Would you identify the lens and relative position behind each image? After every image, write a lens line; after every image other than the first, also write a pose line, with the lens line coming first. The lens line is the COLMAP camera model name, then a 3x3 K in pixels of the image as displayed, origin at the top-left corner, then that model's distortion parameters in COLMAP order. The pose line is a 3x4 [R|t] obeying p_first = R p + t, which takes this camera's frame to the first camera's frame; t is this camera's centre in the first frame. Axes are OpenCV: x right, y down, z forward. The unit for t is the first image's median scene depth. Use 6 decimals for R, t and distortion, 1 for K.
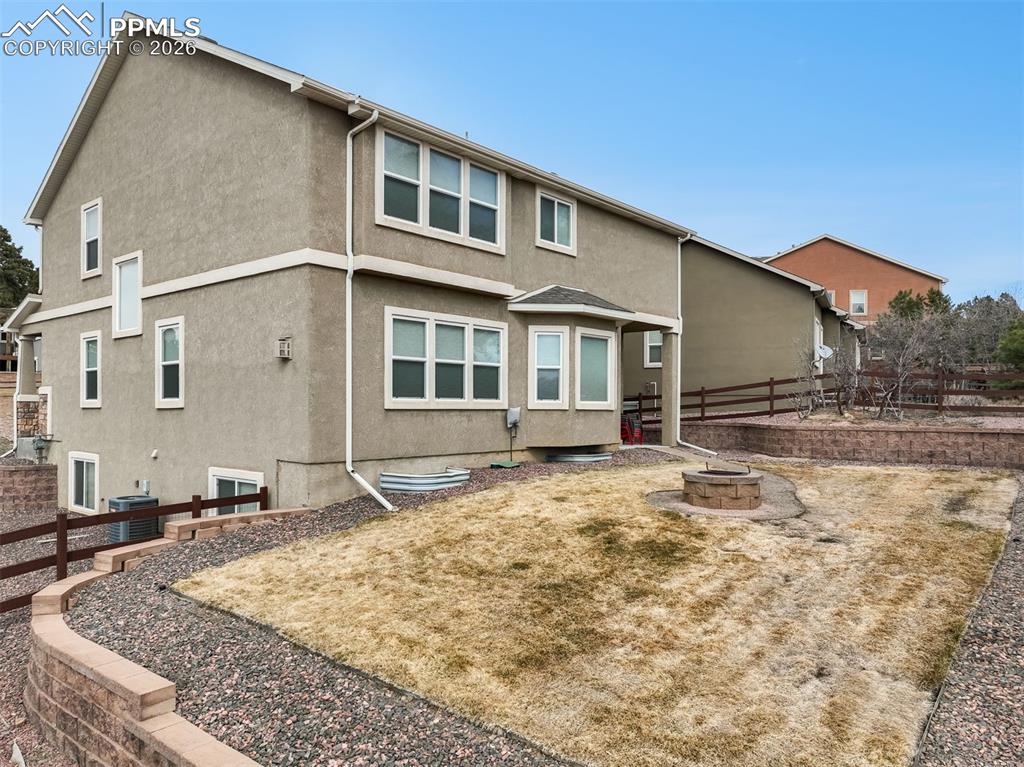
lens RADIAL K [[732.4, 0, 504.8], [0, 732.4, 404.8], [0, 0, 1]] dist [0.007498, -0.001834]
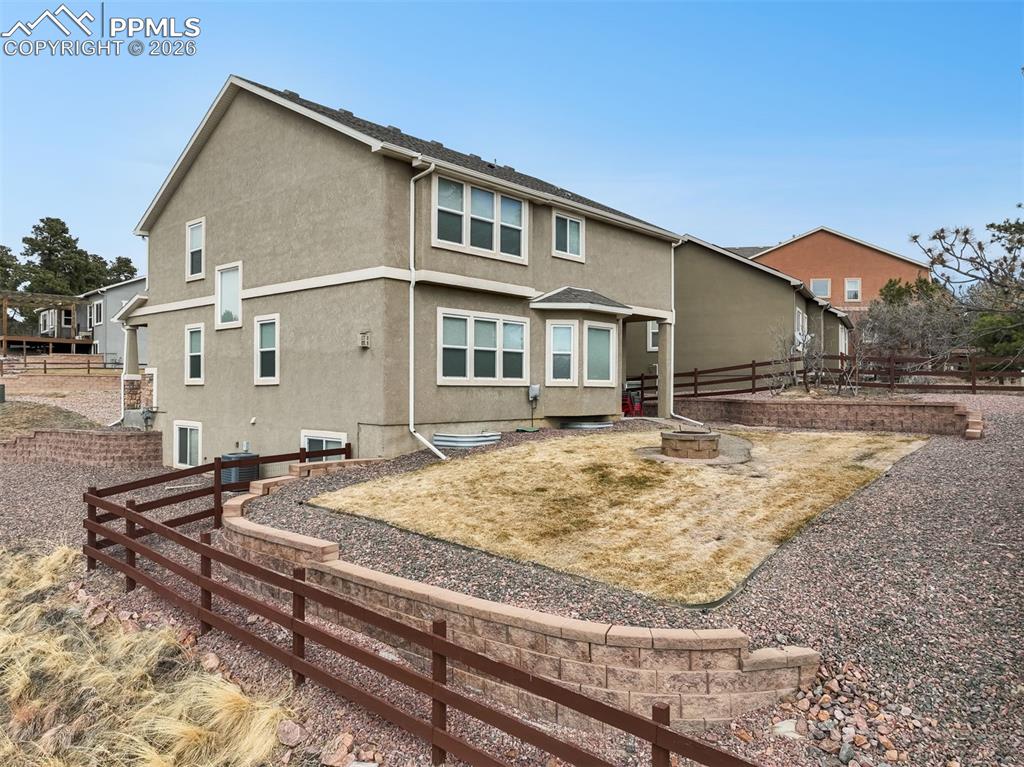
lens RADIAL K [[732.4, 0, 510.2], [0, 732.4, 383.0], [0, 0, 1]] dist [0.007498, -0.001834]
pose [[0.999875, 0.000846, -0.015777, -0.010299], [-0.000902, 0.999993, -0.003558, 0.005771], [0.015774, 0.003572, 0.999869, -0.285666]]
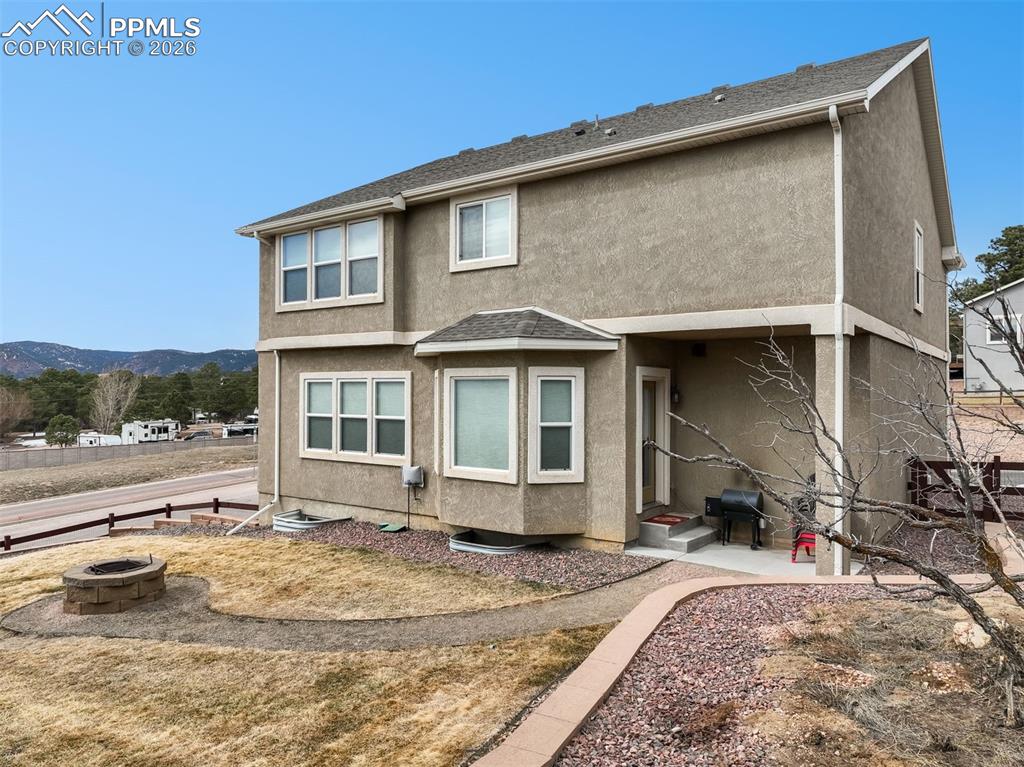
lens RADIAL K [[732.4, 0, 508.9], [0, 732.4, 389.1], [0, 0, 1]] dist [0.007498, -0.001834]
pose [[0.080662, -0.007133, -0.996716, 0.975247], [0.000122, 0.999974, -0.007146, -0.089124], [0.996741, 0.000454, 0.080661, 1.120910]]
